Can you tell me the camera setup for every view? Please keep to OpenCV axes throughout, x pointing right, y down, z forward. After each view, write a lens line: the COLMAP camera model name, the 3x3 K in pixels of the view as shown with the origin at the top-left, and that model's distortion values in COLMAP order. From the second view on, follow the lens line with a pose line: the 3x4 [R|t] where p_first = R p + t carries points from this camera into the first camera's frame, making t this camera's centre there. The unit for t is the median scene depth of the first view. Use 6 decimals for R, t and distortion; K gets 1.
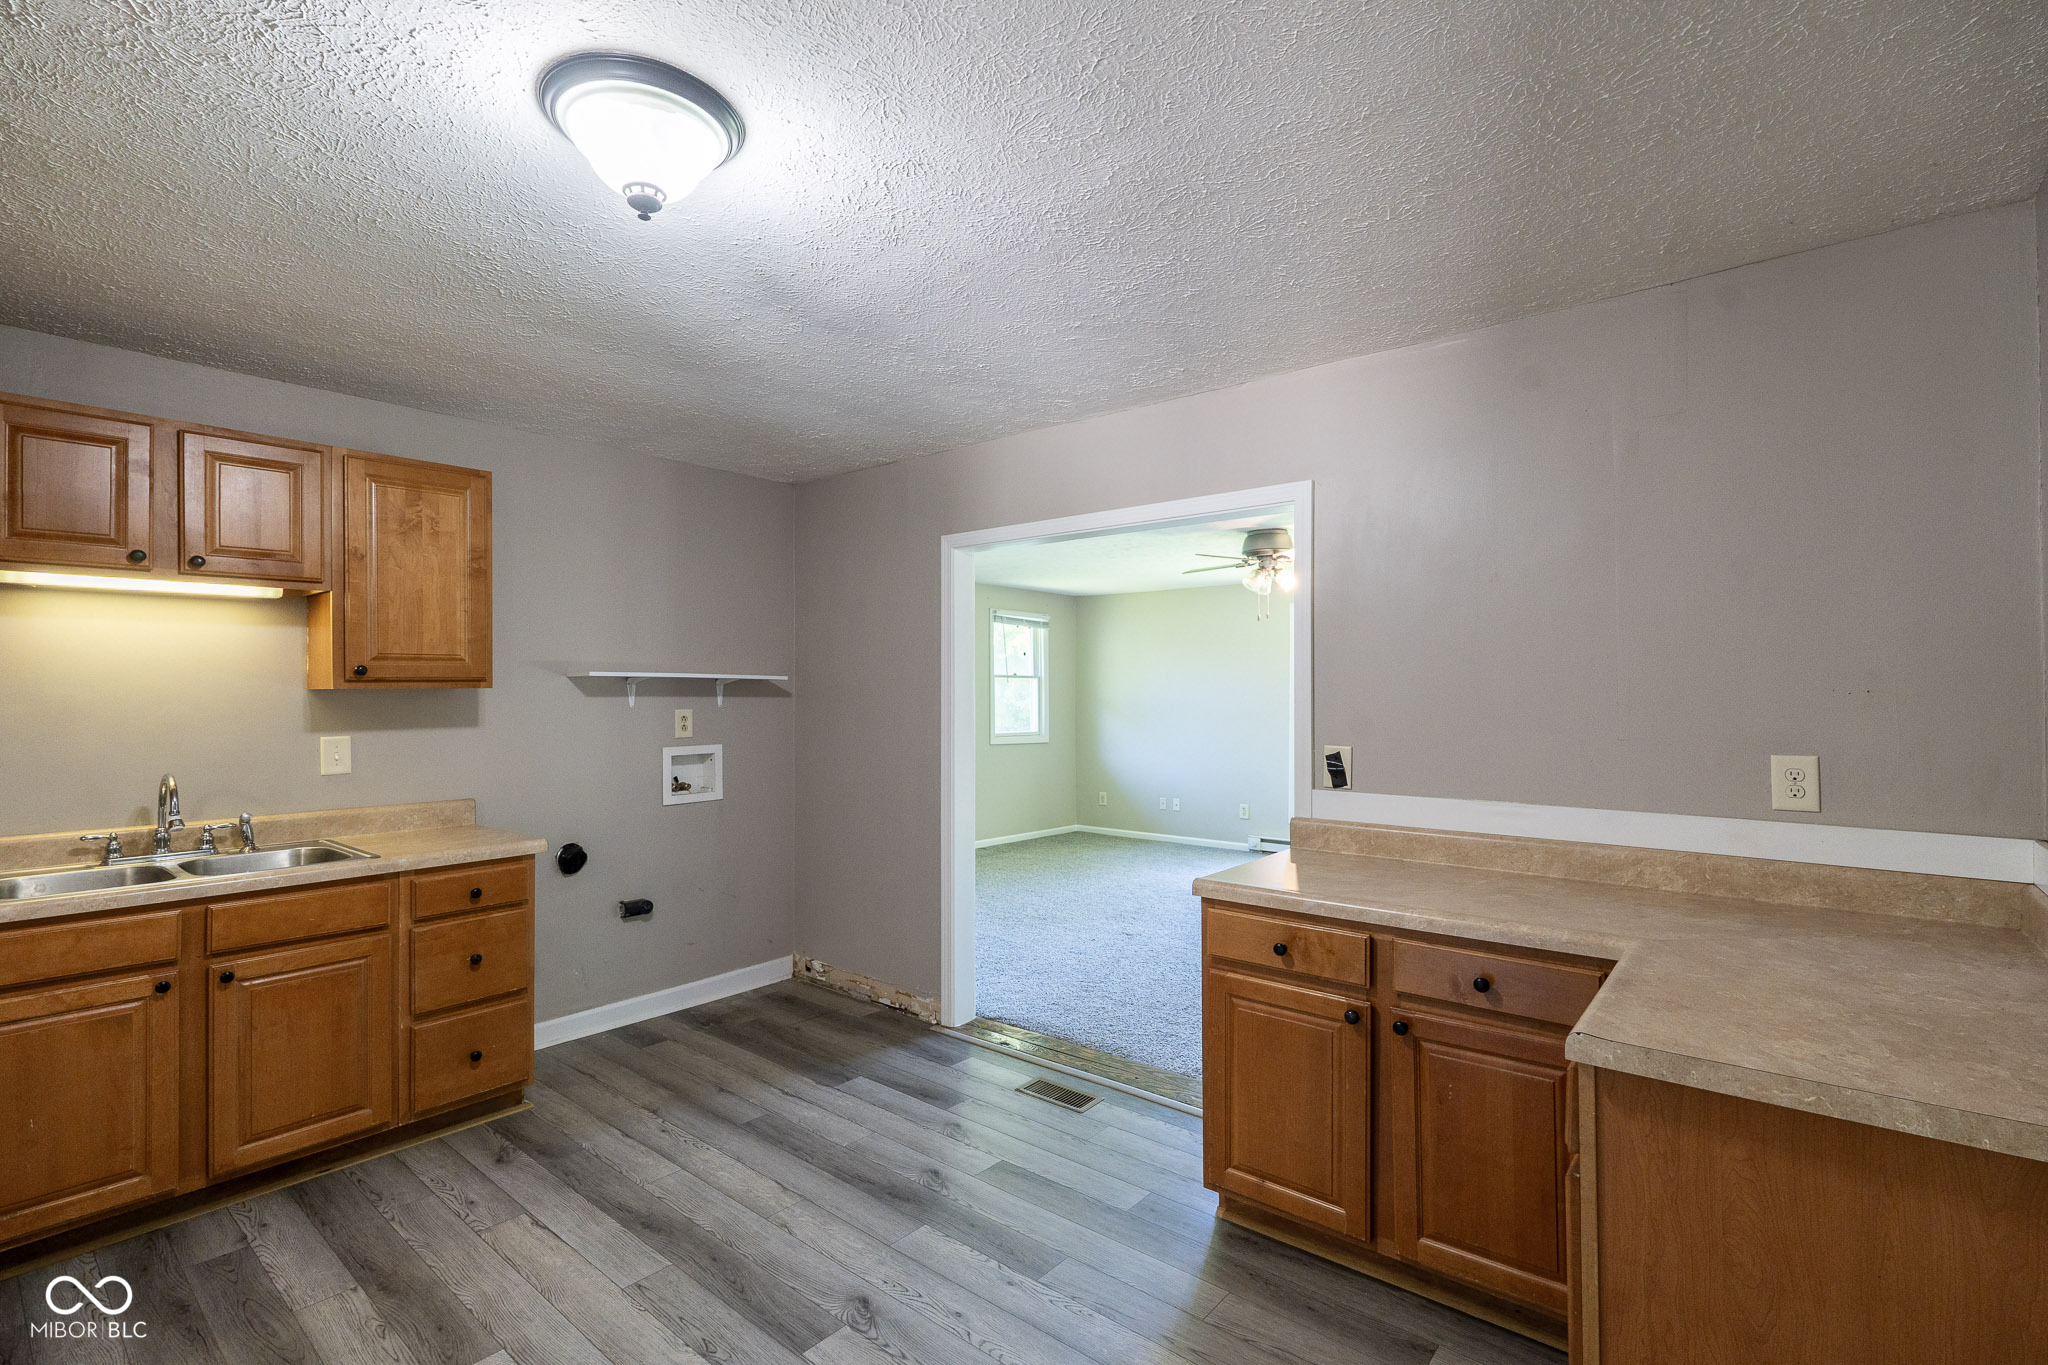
lens RADIAL K [[945.5, 0, 1024.0], [0, 945.5, 682.5], [0, 0, 1]] dist [-0.001316, -0.001076]
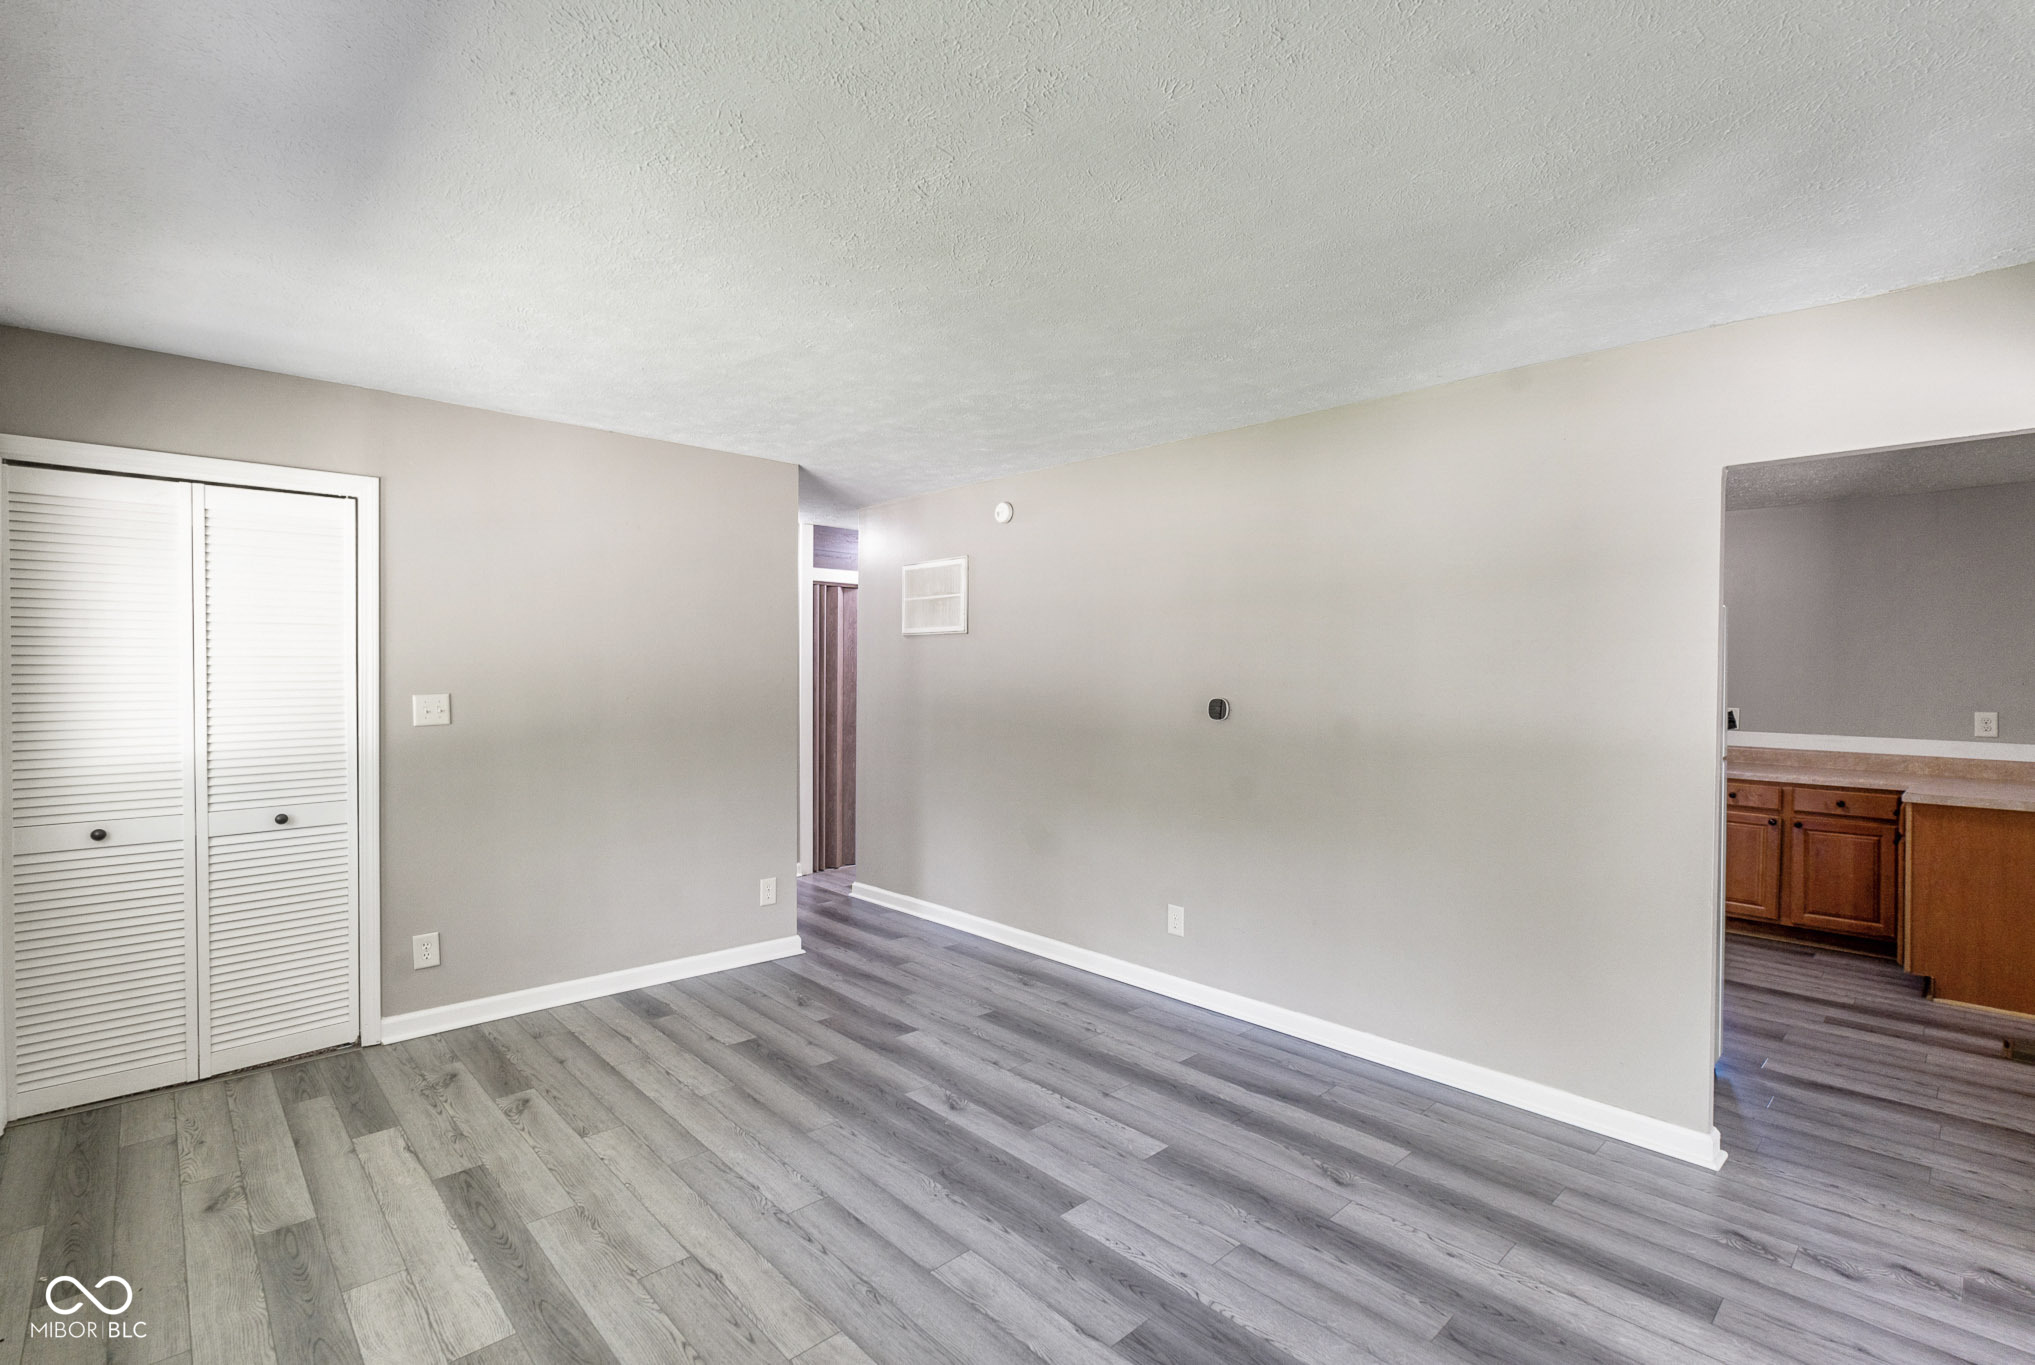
lens RADIAL K [[939.5, 0, 1017.5], [0, 939.5, 682.5], [0, 0, 1]] dist [-0.001316, -0.001076]
pose [[0.992527, 0.005464, -0.121906, -1.041962], [-0.002520, 0.999702, 0.024294, -0.036564], [0.122002, -0.023805, 0.992244, -1.294495]]
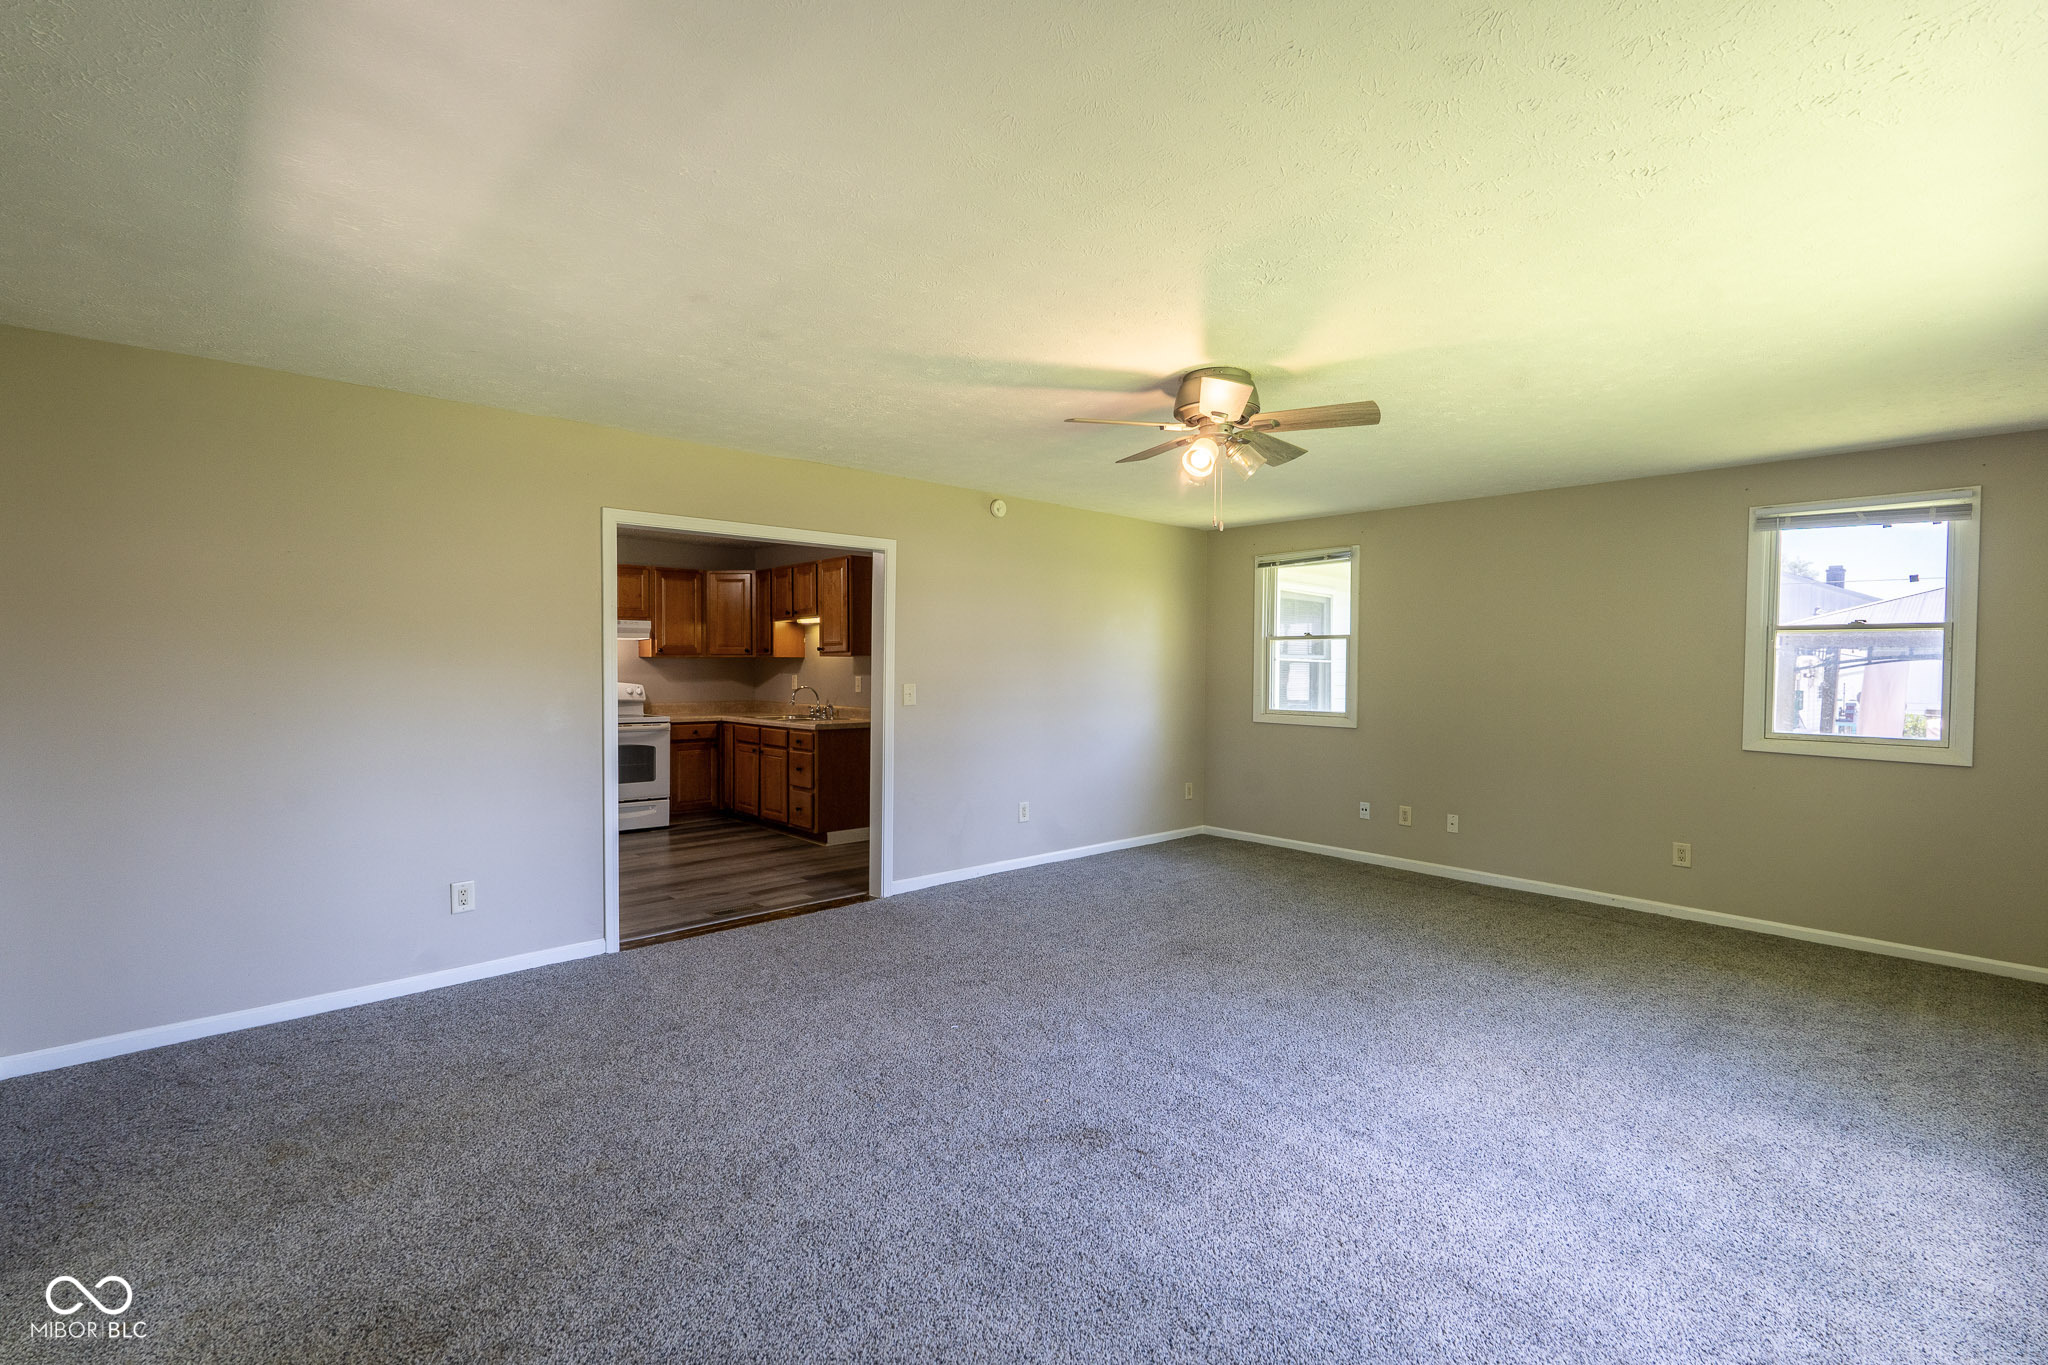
lens RADIAL K [[917.6, 0, 1024.0], [0, 917.6, 682.5], [0, 0, 1]] dist [0.001373, -0.000023]
pose [[-0.136042, 0.018133, -0.990537, 1.877124], [0.007390, 0.999823, 0.017288, 0.043206], [0.990676, -0.004968, -0.136152, 2.149847]]
